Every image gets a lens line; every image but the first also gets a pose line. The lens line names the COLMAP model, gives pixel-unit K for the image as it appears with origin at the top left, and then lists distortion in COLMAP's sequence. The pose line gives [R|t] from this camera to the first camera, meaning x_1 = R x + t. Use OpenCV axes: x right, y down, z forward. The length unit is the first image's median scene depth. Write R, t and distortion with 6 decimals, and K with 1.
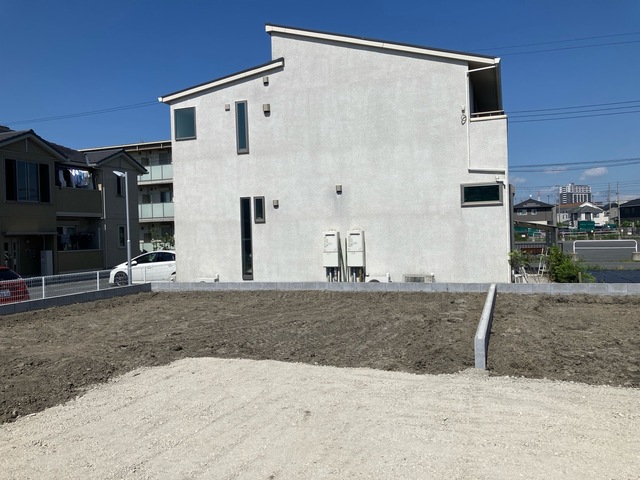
lens RADIAL K [[518.6, 0, 319.9], [0, 518.6, 238.5], [0, 0, 1]] dist [0.039932, -0.061012]
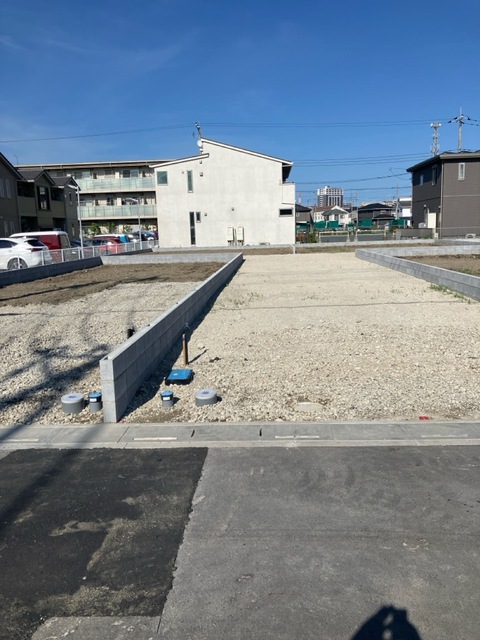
lens RADIAL K [[518.6, 0, 246.4], [0, 518.6, 321.2], [0, 0, 1]] dist [0.039932, -0.061012]
pose [[0.955990, -0.051125, 0.288911, -0.633356], [0.004830, 0.987310, 0.158731, 0.042475], [-0.293360, -0.150350, 0.944105, -1.439571]]
